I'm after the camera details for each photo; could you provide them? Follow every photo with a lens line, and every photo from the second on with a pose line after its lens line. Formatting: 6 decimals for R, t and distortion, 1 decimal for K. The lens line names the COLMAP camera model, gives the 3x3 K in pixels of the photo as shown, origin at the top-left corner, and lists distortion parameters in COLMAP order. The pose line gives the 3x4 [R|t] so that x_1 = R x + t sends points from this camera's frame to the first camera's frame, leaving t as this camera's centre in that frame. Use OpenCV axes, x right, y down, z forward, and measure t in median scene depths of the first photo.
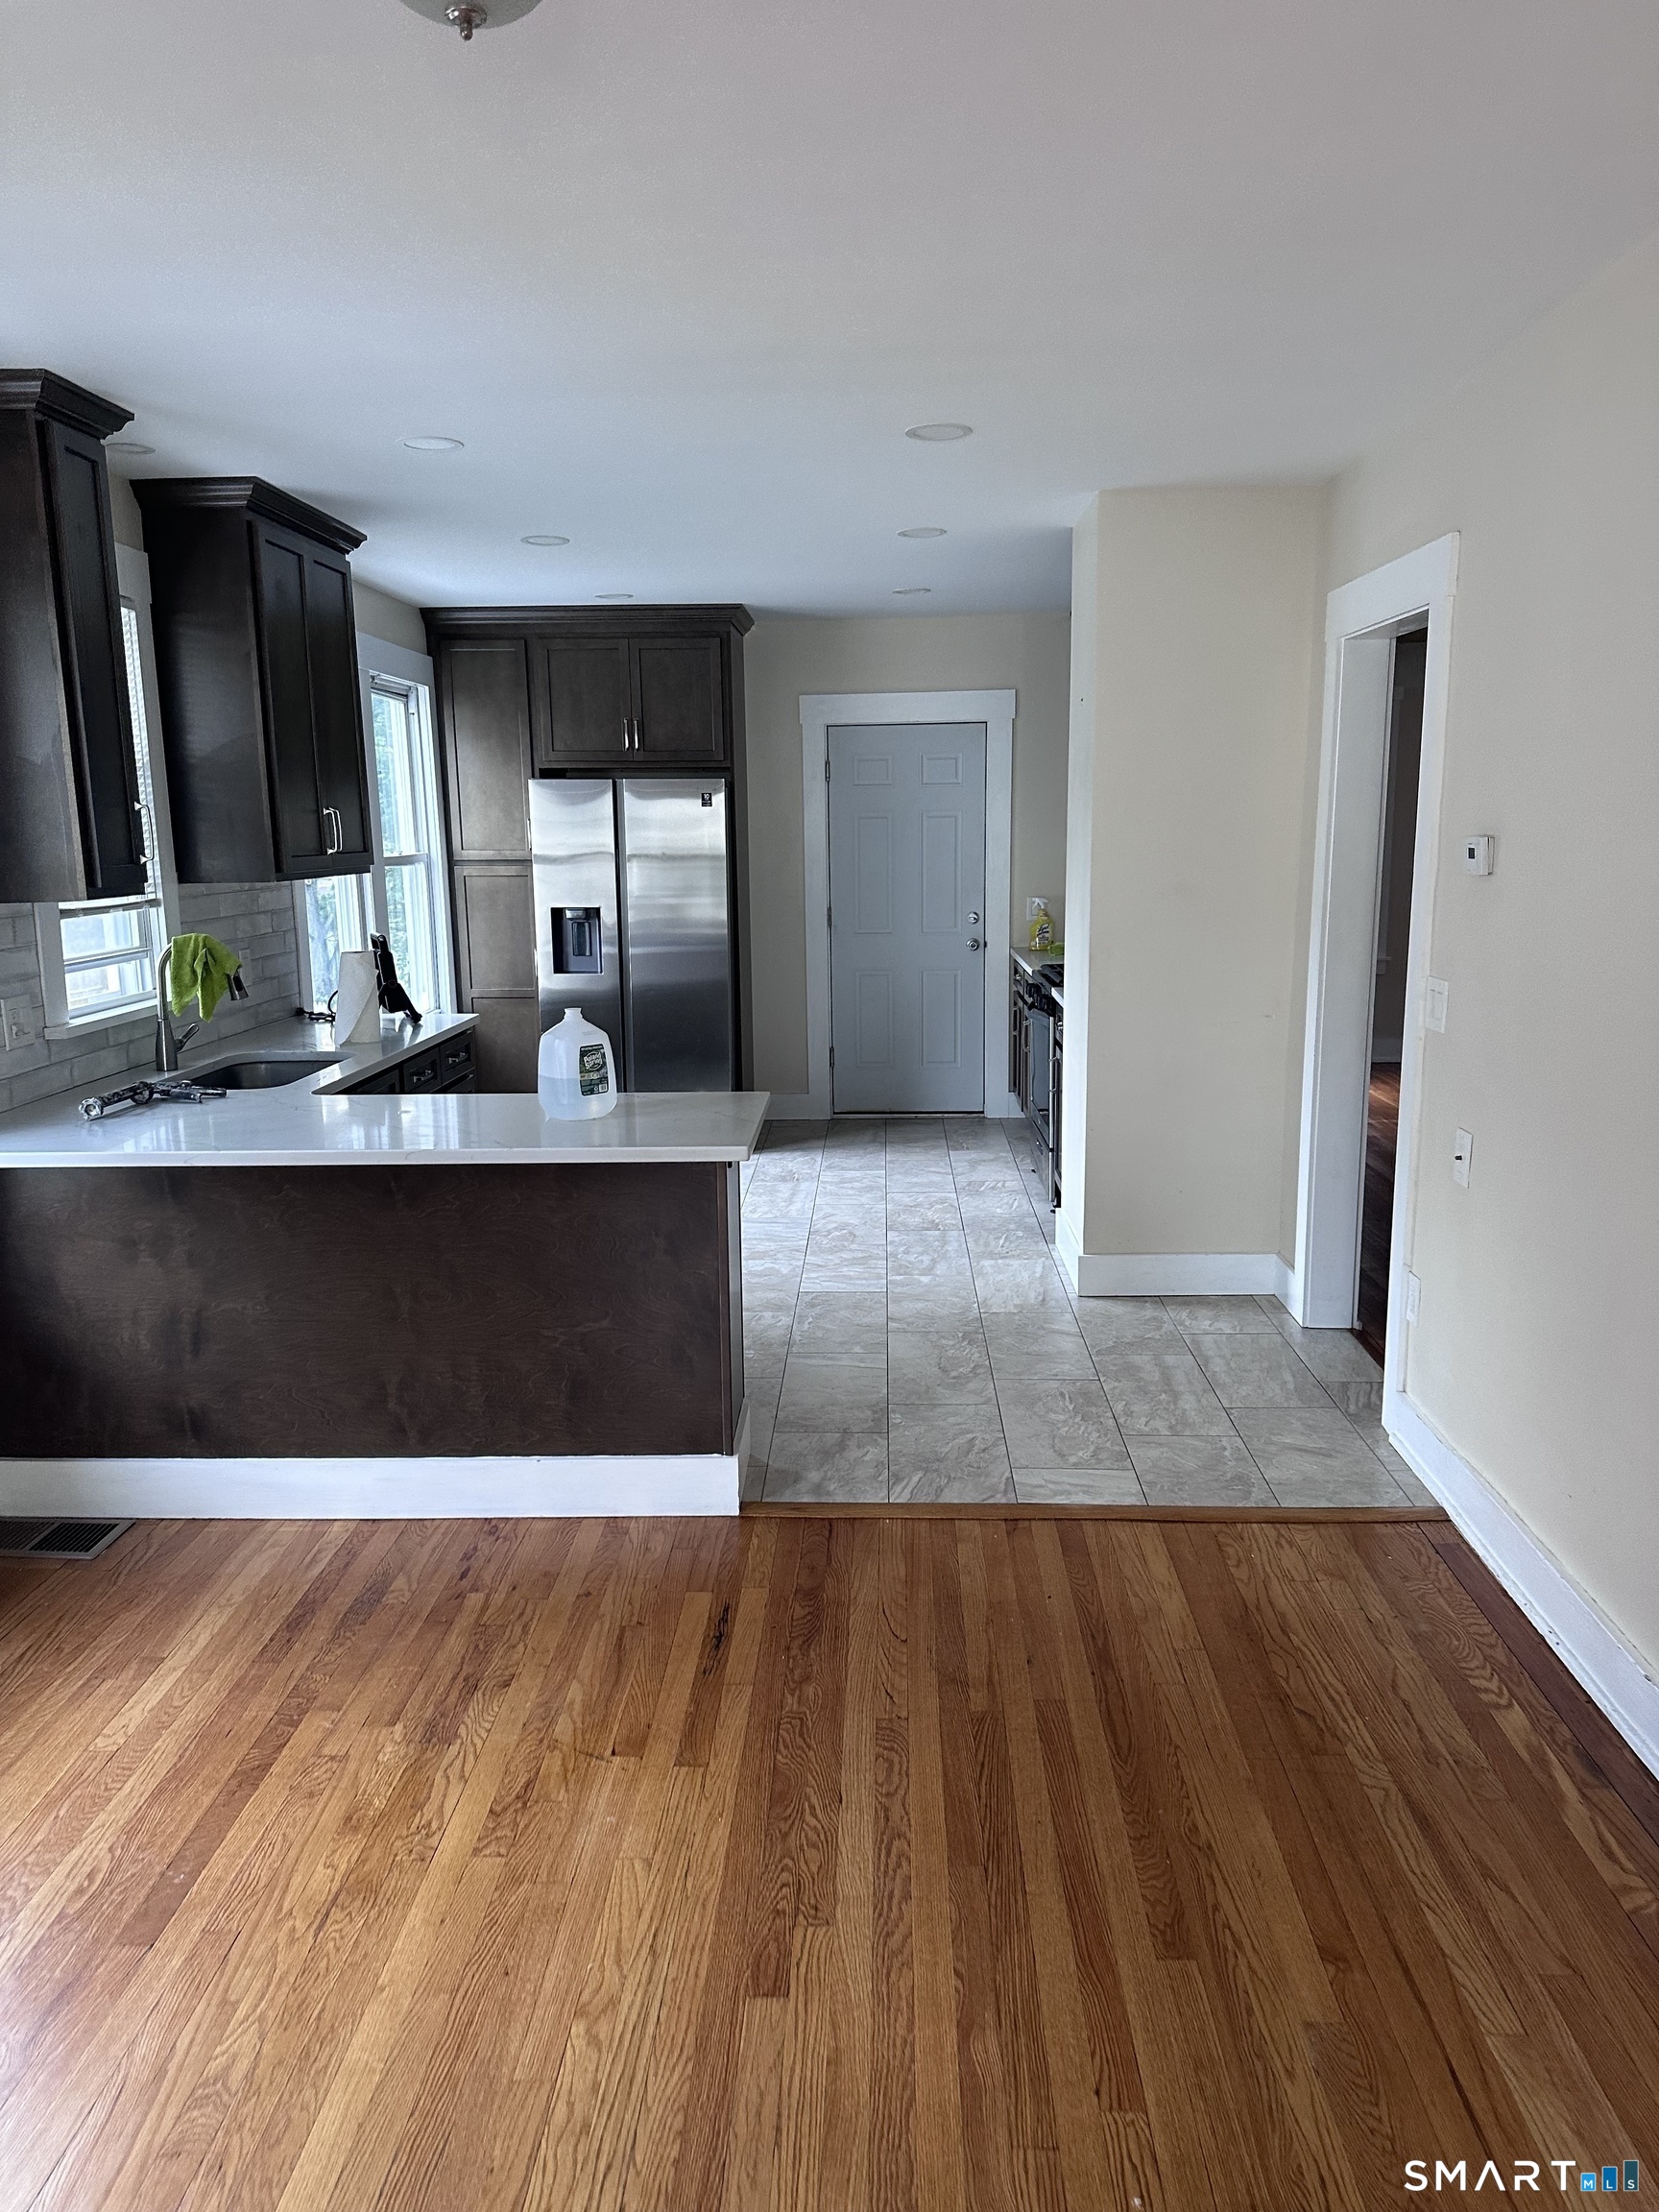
lens RADIAL K [[1574.9, 0, 840.4], [0, 1574.9, 1099.1], [0, 0, 1]] dist [0.078443, -0.065762]
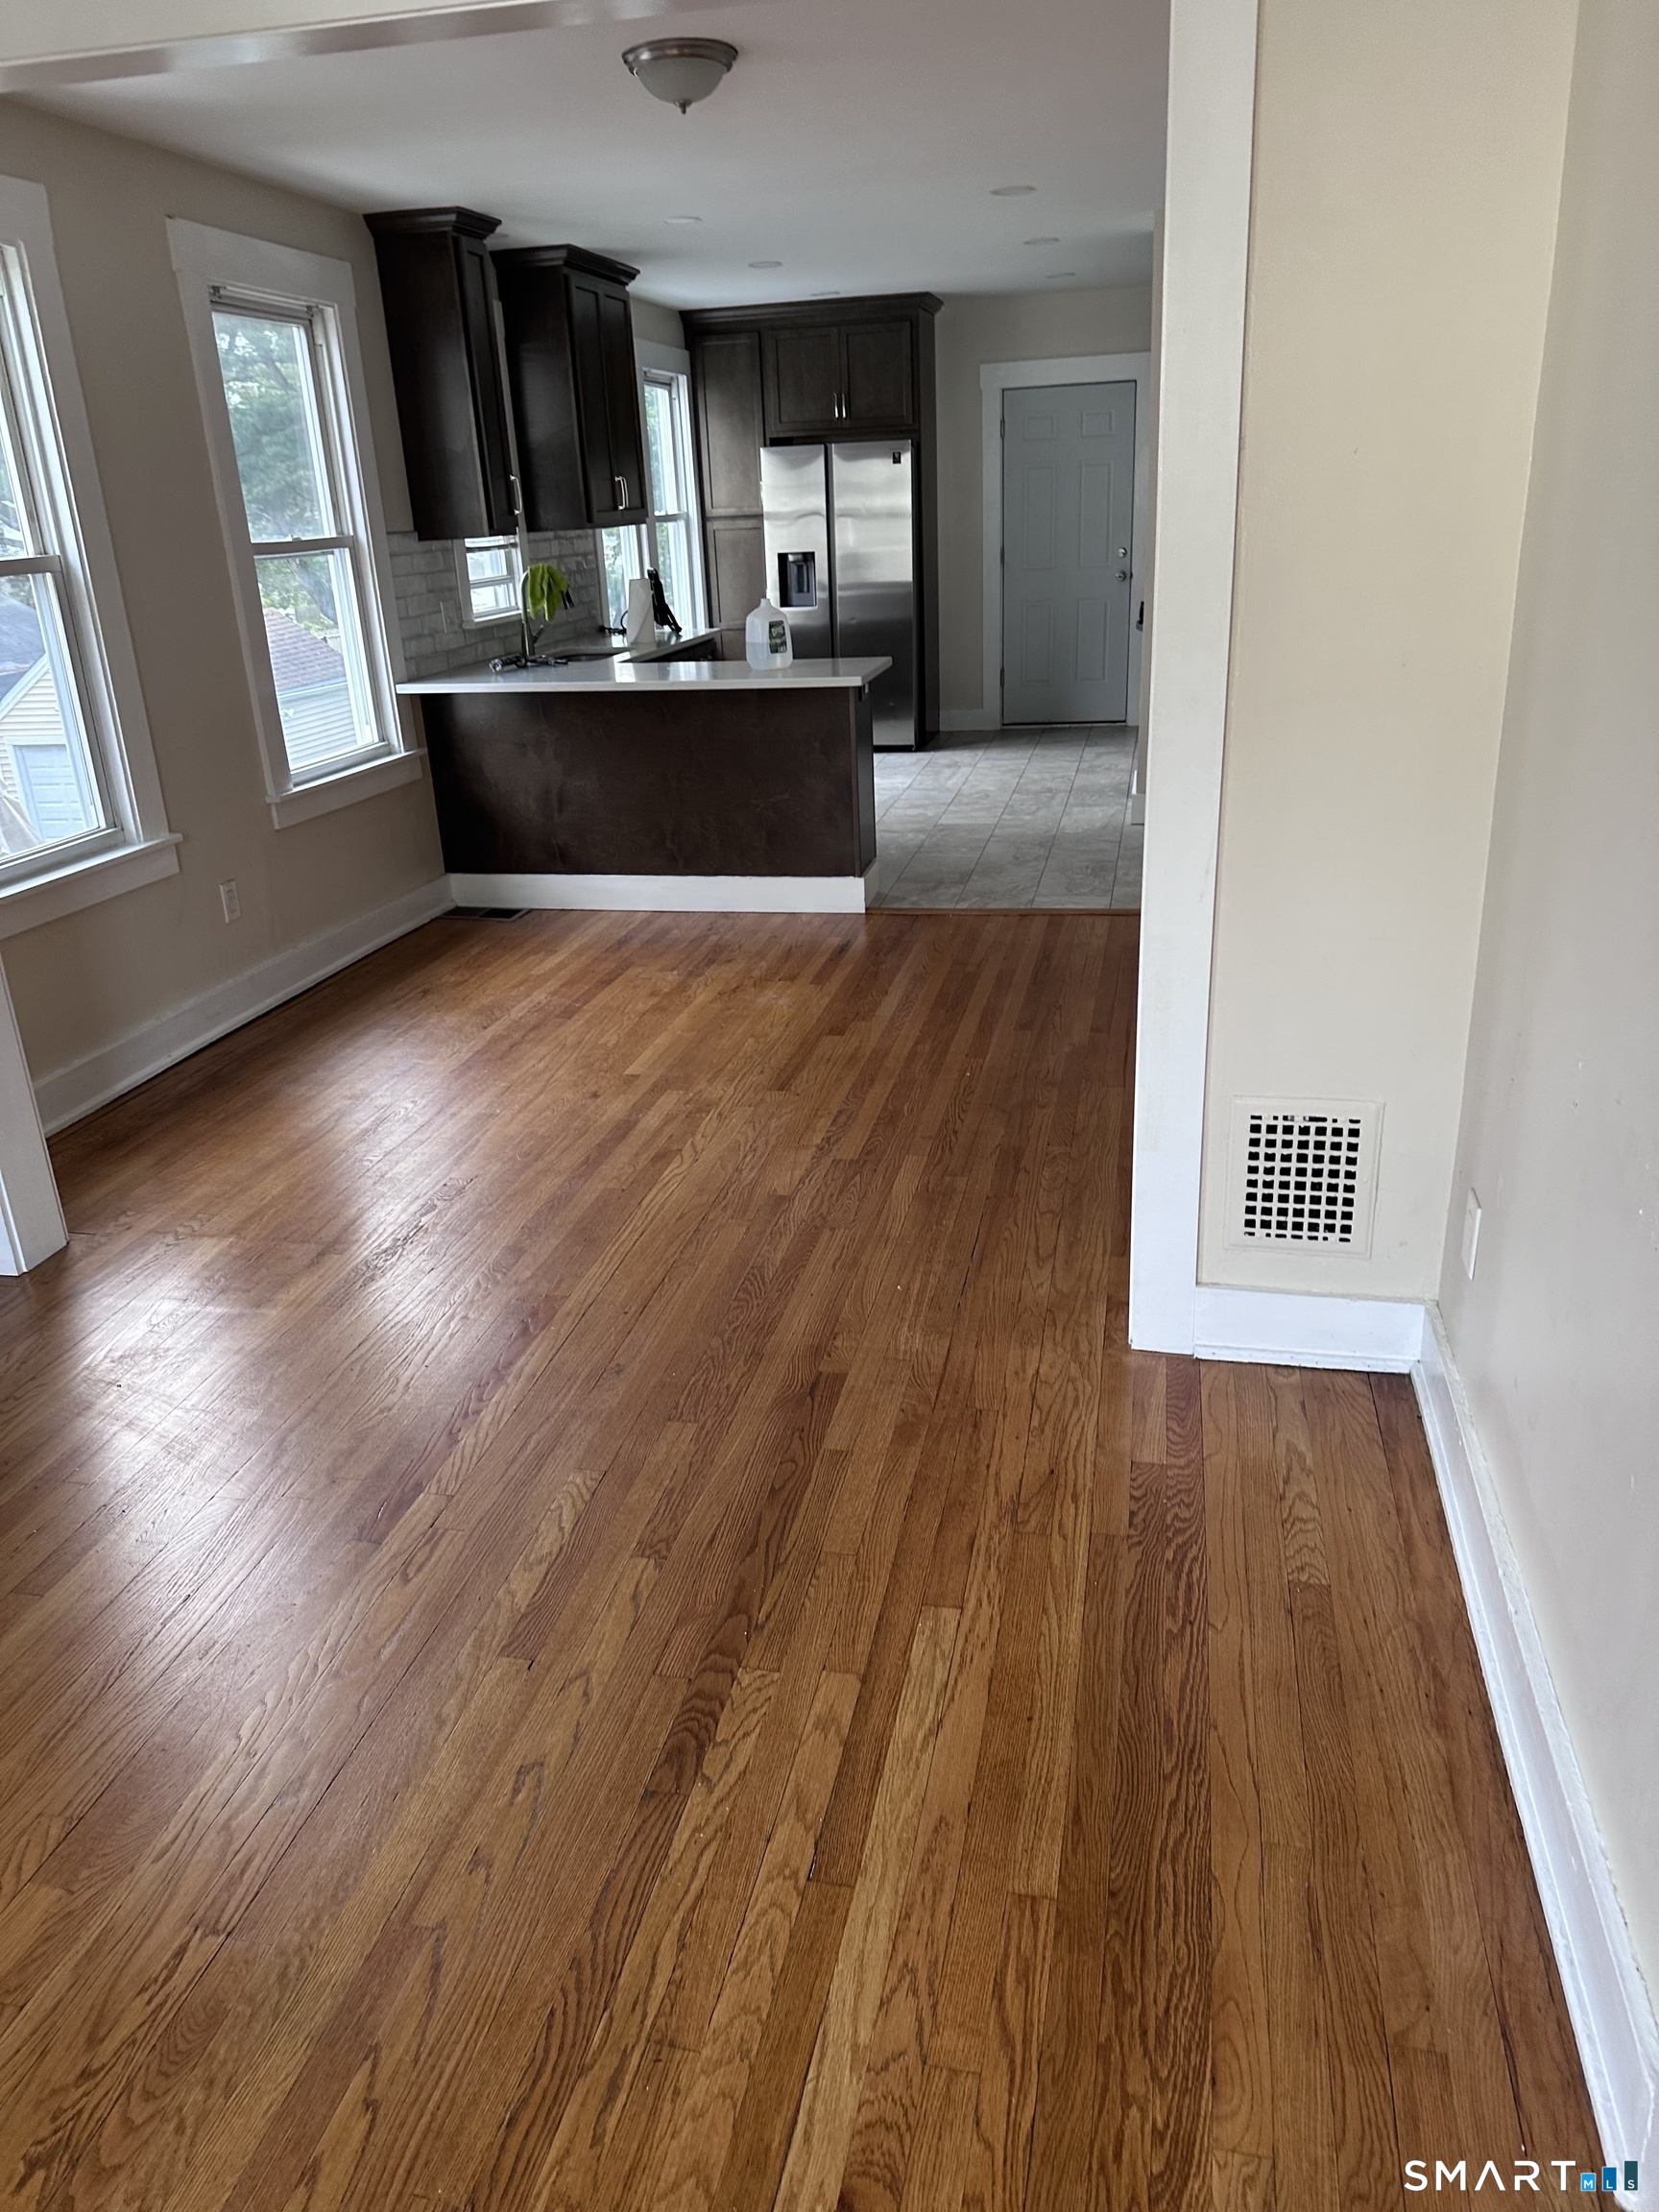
lens RADIAL K [[1574.9, 0, 838.0], [0, 1574.9, 1103.8], [0, 0, 1]] dist [0.078443, -0.065762]
pose [[0.985399, 0.035015, -0.166623, 0.183066], [-0.001509, 0.980383, 0.197095, 0.120579], [0.170256, -0.193966, 0.966121, -0.638414]]
